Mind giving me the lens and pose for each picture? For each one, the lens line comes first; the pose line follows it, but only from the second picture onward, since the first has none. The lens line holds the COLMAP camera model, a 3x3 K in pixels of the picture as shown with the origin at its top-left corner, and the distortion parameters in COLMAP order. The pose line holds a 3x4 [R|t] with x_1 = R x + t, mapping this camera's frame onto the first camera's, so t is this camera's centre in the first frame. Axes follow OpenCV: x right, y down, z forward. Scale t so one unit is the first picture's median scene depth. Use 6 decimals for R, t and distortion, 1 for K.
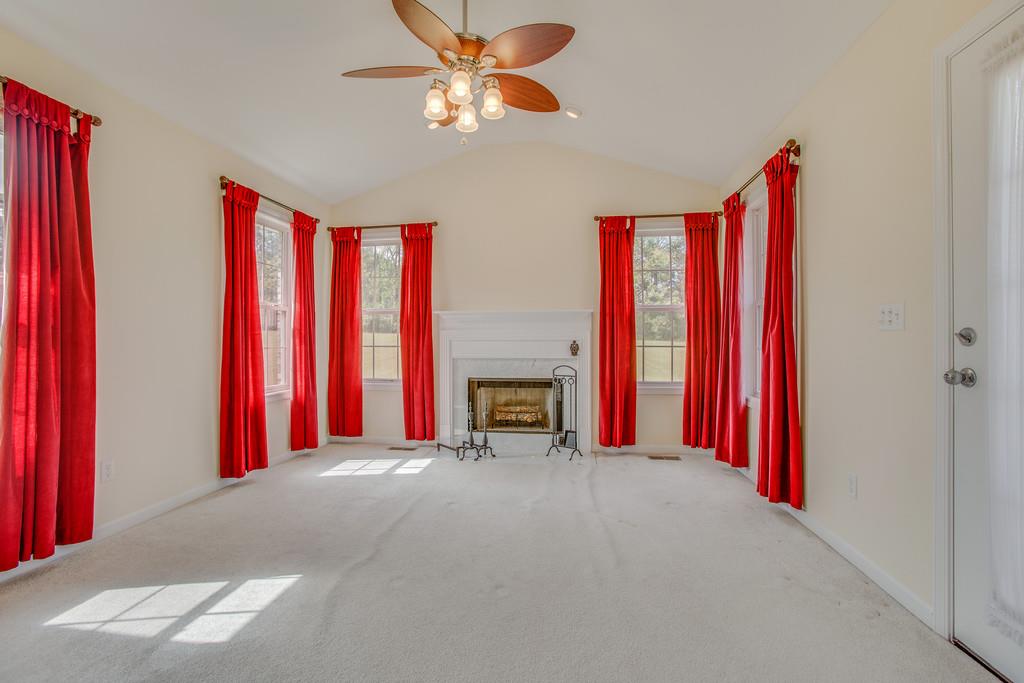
lens RADIAL K [[475.4, 0, 512.0], [0, 475.4, 341.5], [0, 0, 1]] dist [-0.068481, 0.033250]
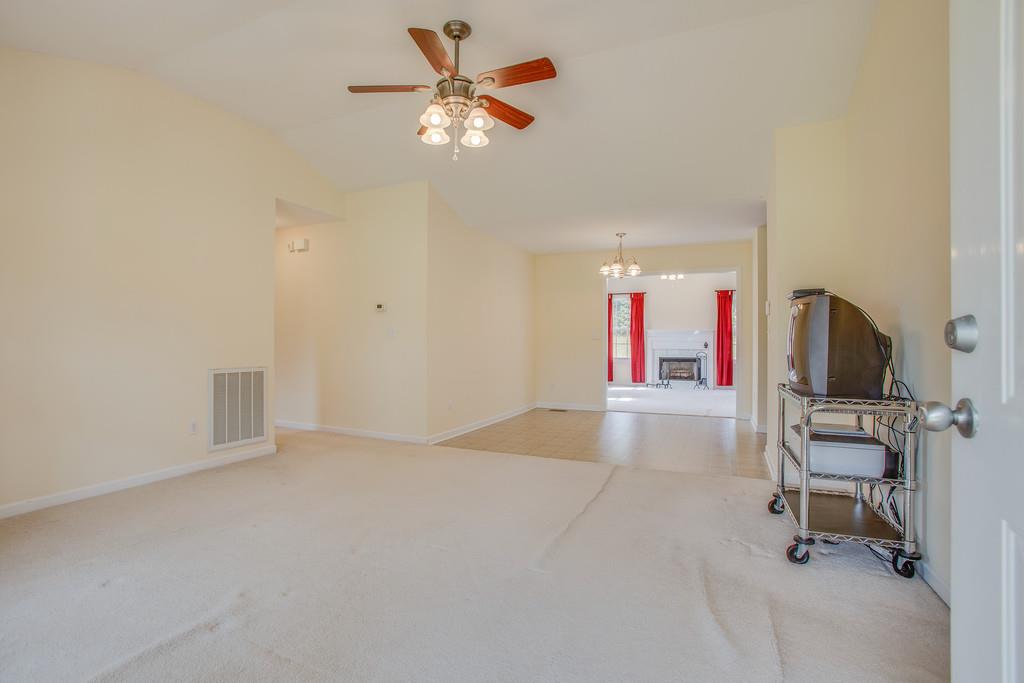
lens RADIAL K [[565.8, 0, 511.4], [0, 565.8, 336.7], [0, 0, 1]] dist [-0.001900, 0.000367]
pose [[0.975674, 0.005081, -0.219169, -0.198430], [-0.007634, 0.999912, -0.010805, 0.009395], [0.219095, 0.012216, 0.975627, -1.973655]]
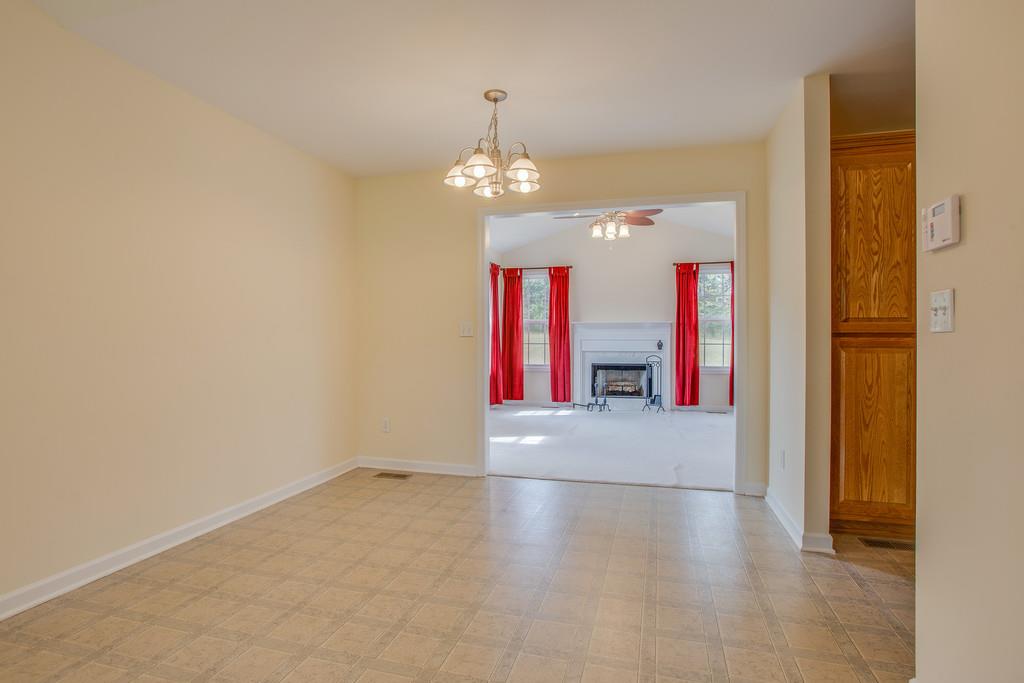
lens RADIAL K [[597.4, 0, 511.4], [0, 597.4, 337.9], [0, 0, 1]] dist [0.002453, 0.000967]
pose [[0.994073, 0.002688, -0.108678, -0.145409], [-0.003416, 0.999973, -0.006509, 0.004860], [0.108658, 0.006842, 0.994056, -1.044465]]
